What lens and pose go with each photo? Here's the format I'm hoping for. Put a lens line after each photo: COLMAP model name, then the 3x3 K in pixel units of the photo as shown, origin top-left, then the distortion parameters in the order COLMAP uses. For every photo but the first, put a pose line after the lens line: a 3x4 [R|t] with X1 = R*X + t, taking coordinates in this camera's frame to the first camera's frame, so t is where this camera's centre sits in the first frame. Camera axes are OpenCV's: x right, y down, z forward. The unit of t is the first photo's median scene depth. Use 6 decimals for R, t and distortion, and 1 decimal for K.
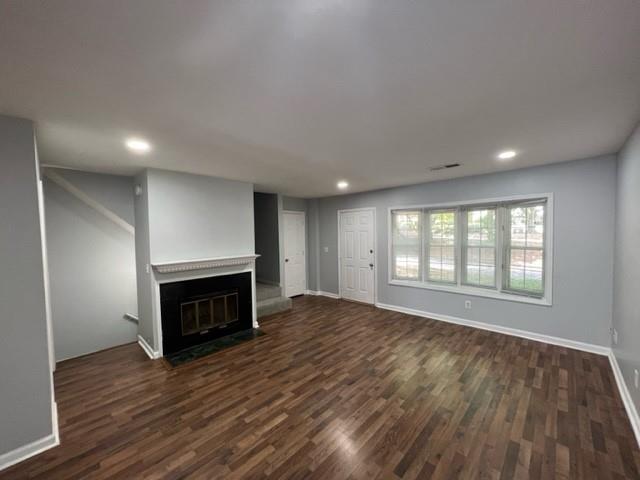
lens RADIAL K [[256.2, 0, 321.0], [0, 256.2, 240.8], [0, 0, 1]] dist [0.000640, 0.000281]
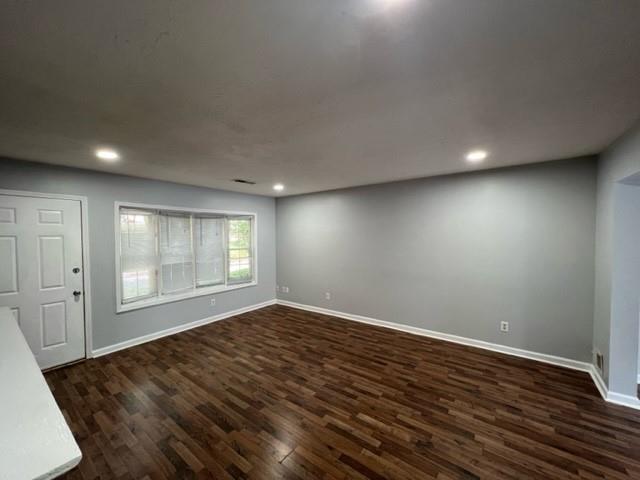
lens RADIAL K [[256.2, 0, 321.0], [0, 256.2, 240.8], [0, 0, 1]] dist [0.000640, 0.000281]
pose [[-0.118337, -0.003807, 0.992966, -0.719812], [0.040956, 0.999123, 0.008712, -0.012697], [-0.992129, 0.041699, -0.118077, 0.798062]]
